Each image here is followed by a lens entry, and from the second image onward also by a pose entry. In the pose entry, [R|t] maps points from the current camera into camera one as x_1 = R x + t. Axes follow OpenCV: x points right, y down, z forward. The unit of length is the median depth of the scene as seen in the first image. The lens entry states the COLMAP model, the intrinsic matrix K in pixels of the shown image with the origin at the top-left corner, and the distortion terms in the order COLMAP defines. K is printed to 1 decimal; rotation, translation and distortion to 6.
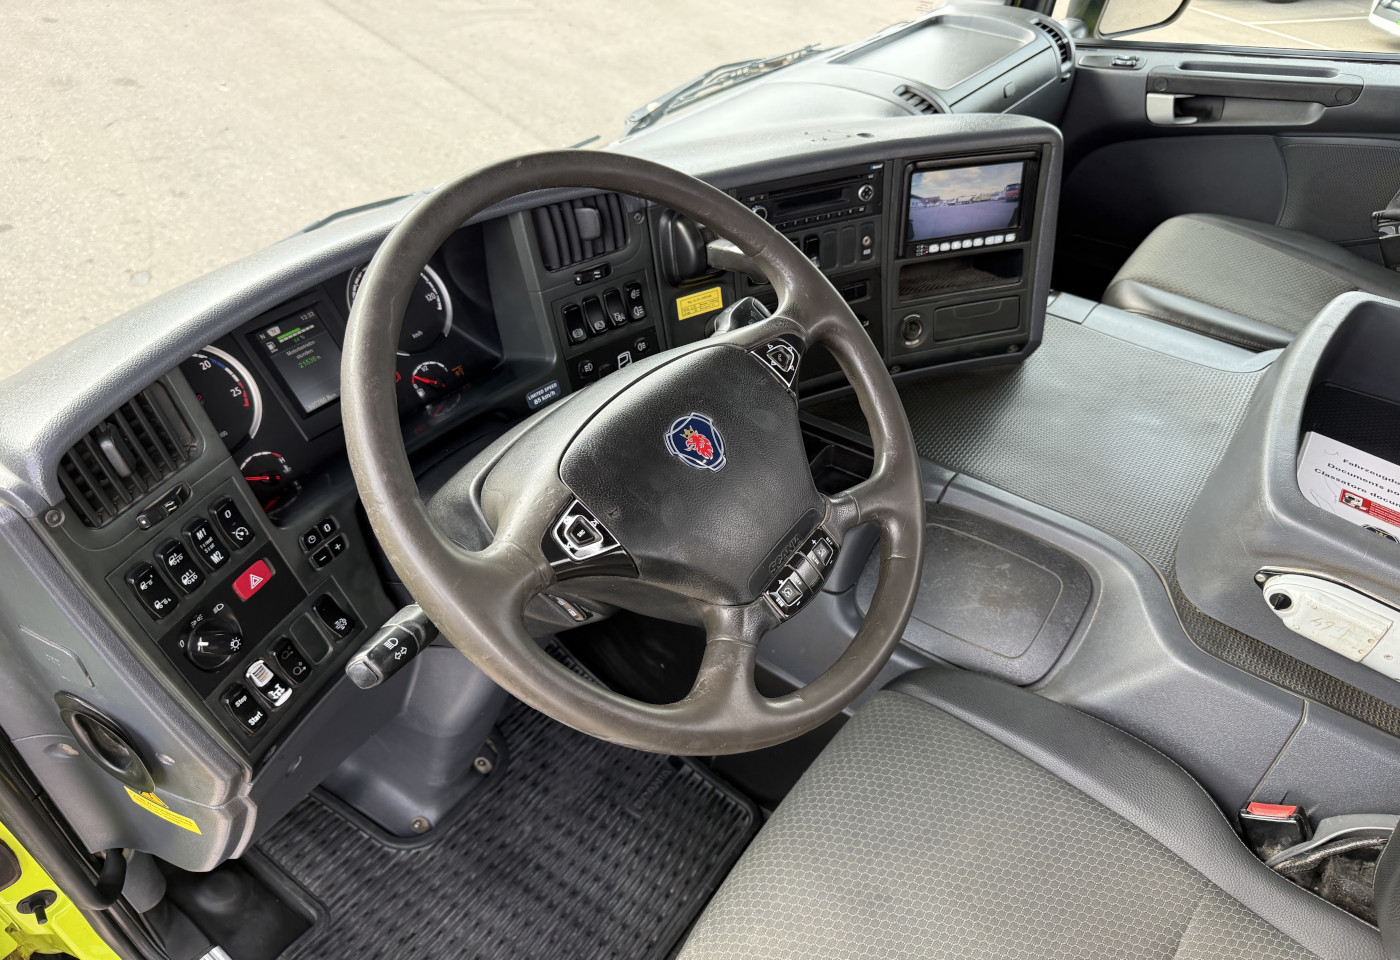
lens RADIAL K [[992.6, 0, 700.0], [0, 992.6, 480.0], [0, 0, 1]] dist [-0.022914, 0.001803]
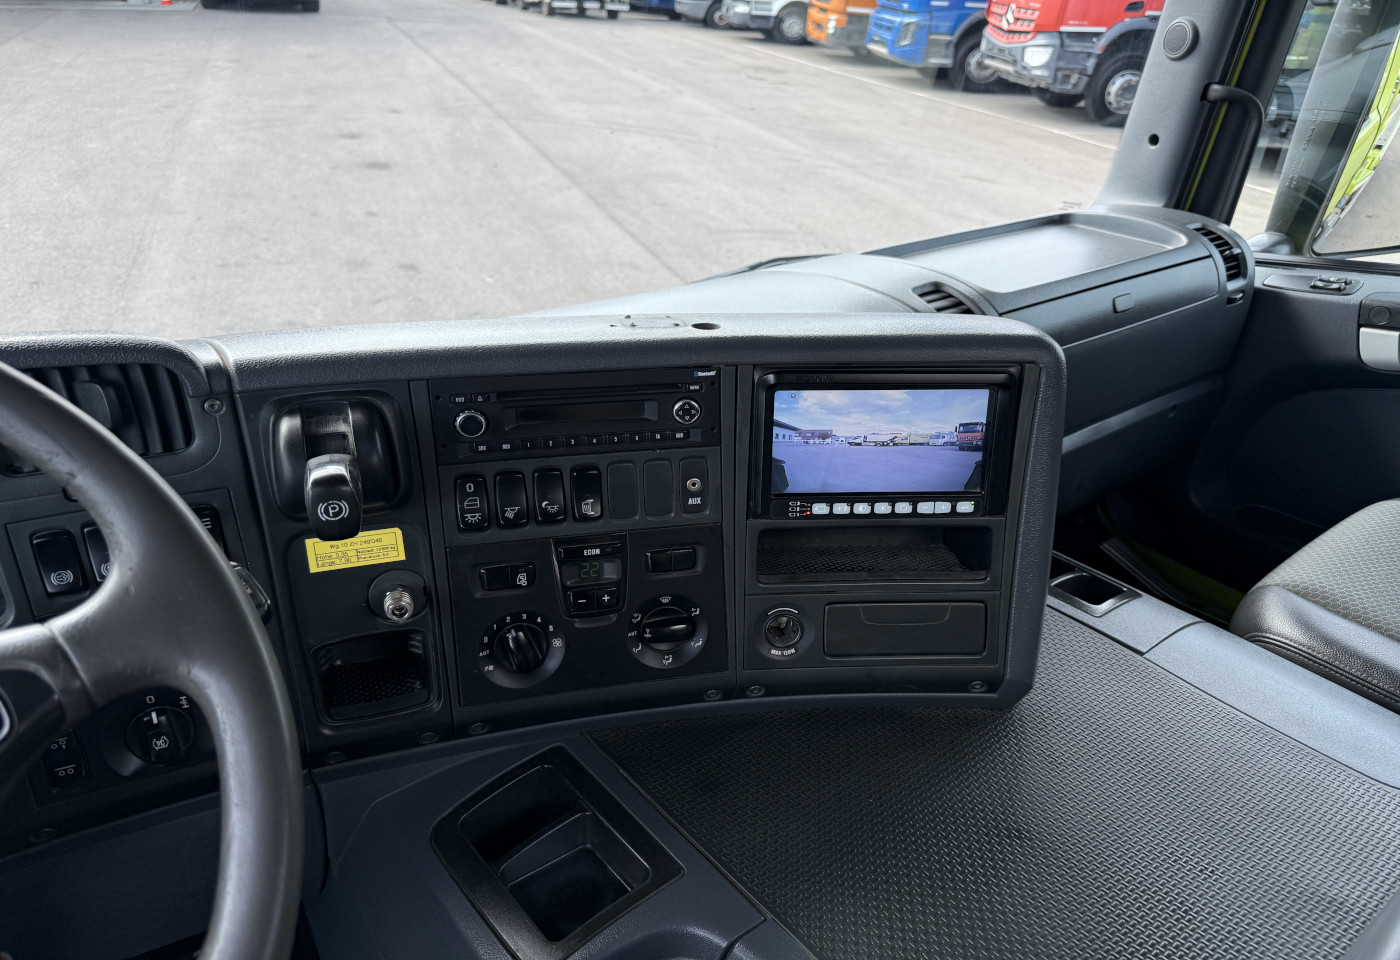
lens RADIAL K [[976.4, 0, 701.8], [0, 976.4, 459.7], [0, 0, 1]] dist [0.065147, -0.109774]
pose [[0.954792, 0.111469, -0.275585, 0.321667], [-0.170581, 0.964666, -0.200804, -0.123243], [0.243464, 0.238736, 0.940069, 0.381330]]
